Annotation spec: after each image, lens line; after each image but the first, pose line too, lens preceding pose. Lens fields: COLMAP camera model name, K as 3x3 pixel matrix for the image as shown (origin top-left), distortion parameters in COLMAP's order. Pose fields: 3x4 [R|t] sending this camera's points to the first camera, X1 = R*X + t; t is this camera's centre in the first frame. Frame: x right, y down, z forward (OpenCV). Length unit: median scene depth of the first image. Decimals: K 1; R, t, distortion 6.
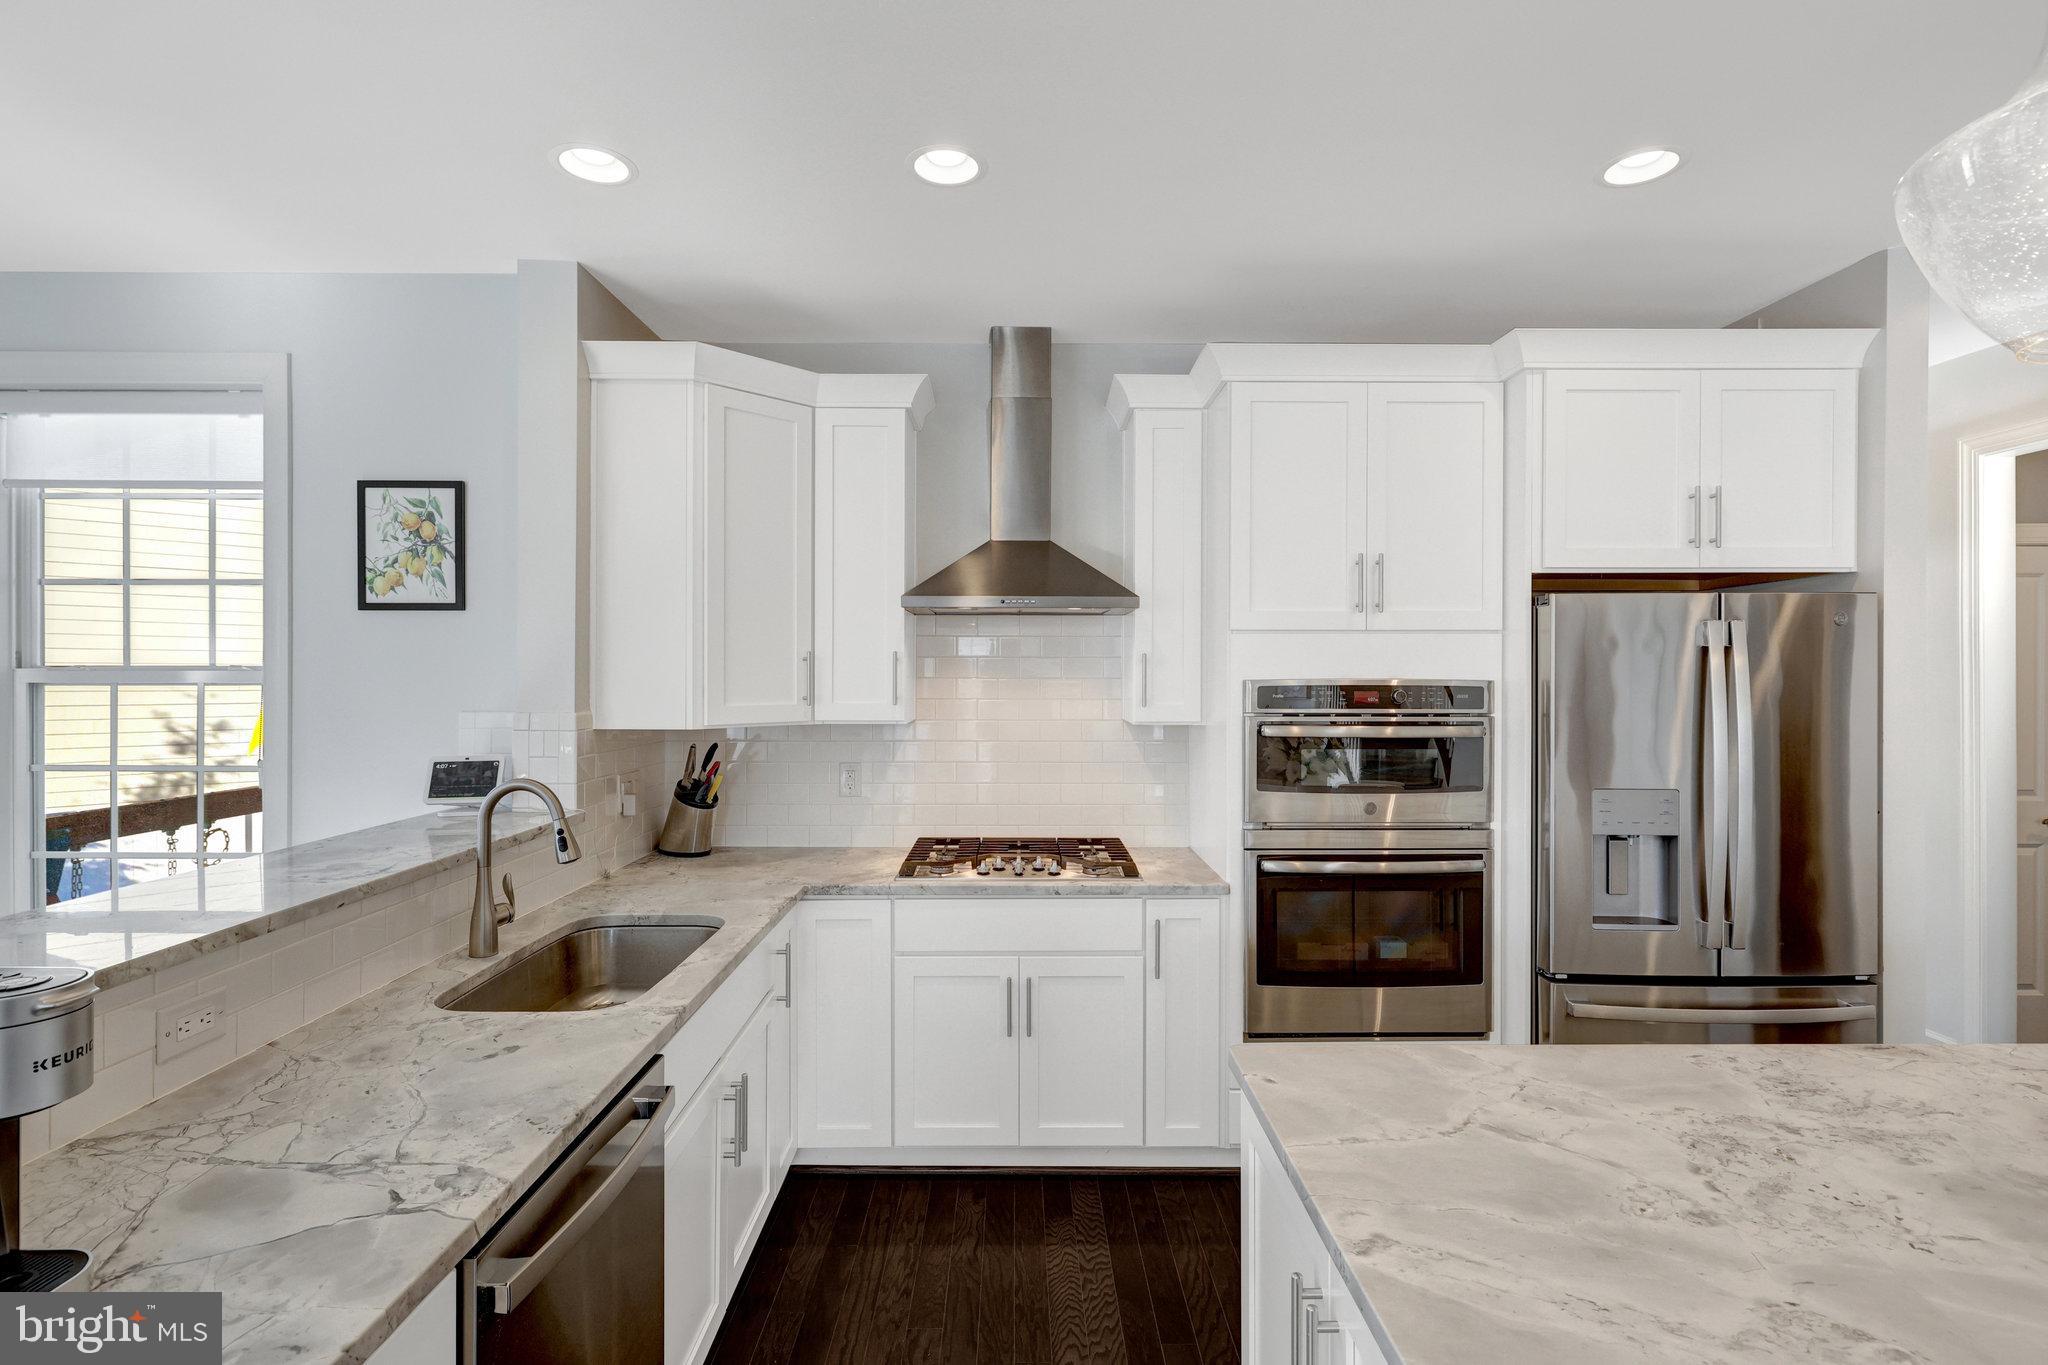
lens RADIAL K [[966.4, 0, 1021.1], [0, 966.4, 683.1], [0, 0, 1]] dist [-0.003562, 0.001286]
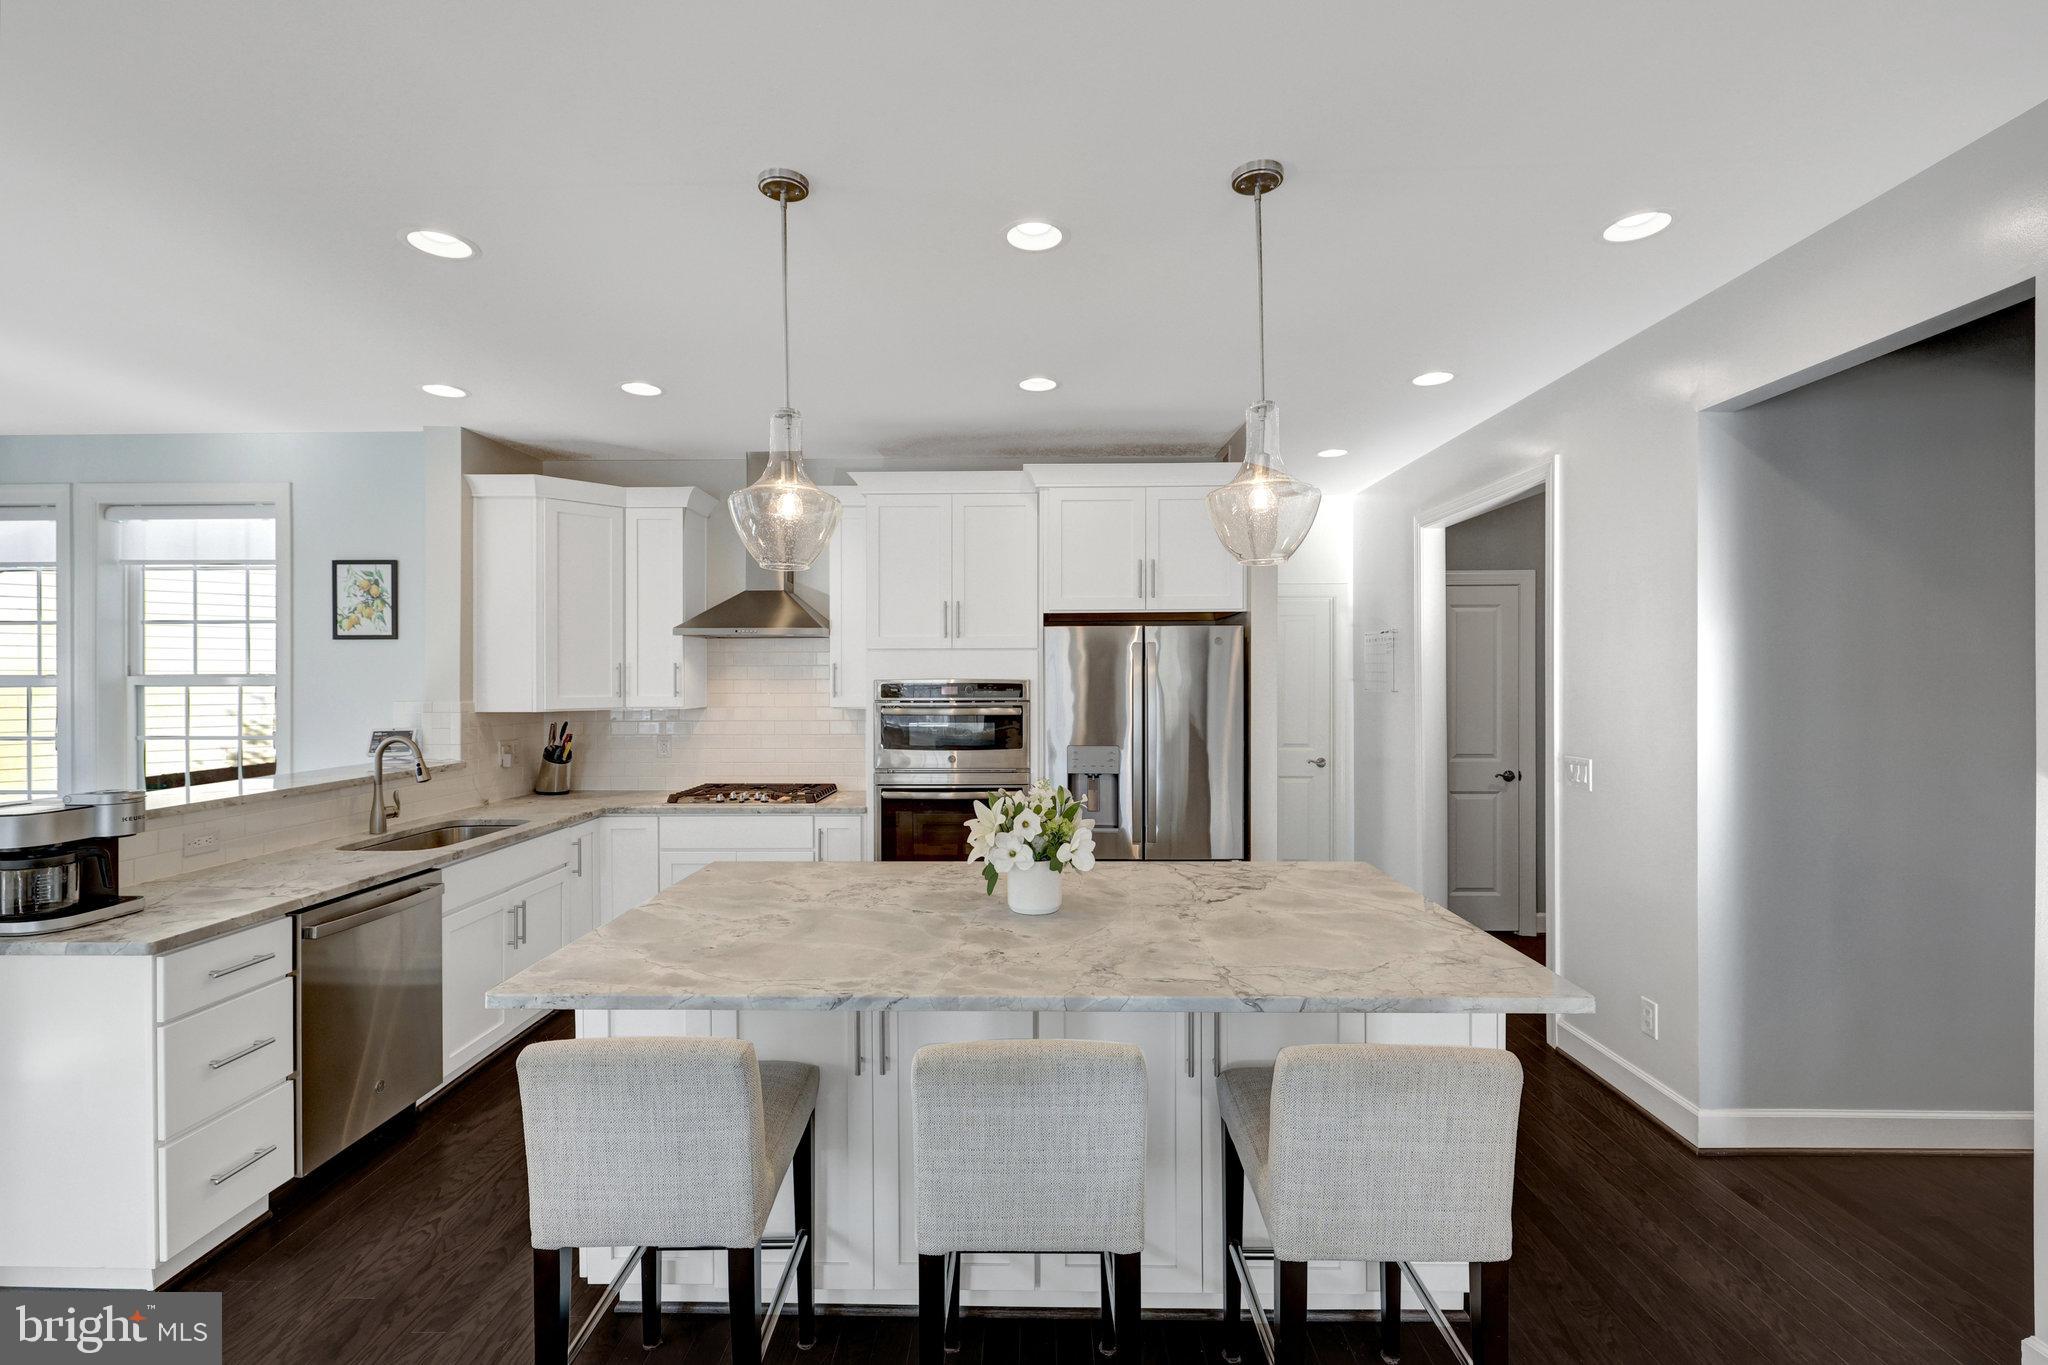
lens RADIAL K [[885.0, 0, 1022.3], [0, 885.0, 681.8], [0, 0, 1]] dist [-0.001094, 0.000763]
pose [[0.999779, -0.004808, -0.020485, 0.507588], [0.004739, 0.999983, -0.003384, 0.006419], [0.020501, 0.003286, 0.999784, -0.469738]]
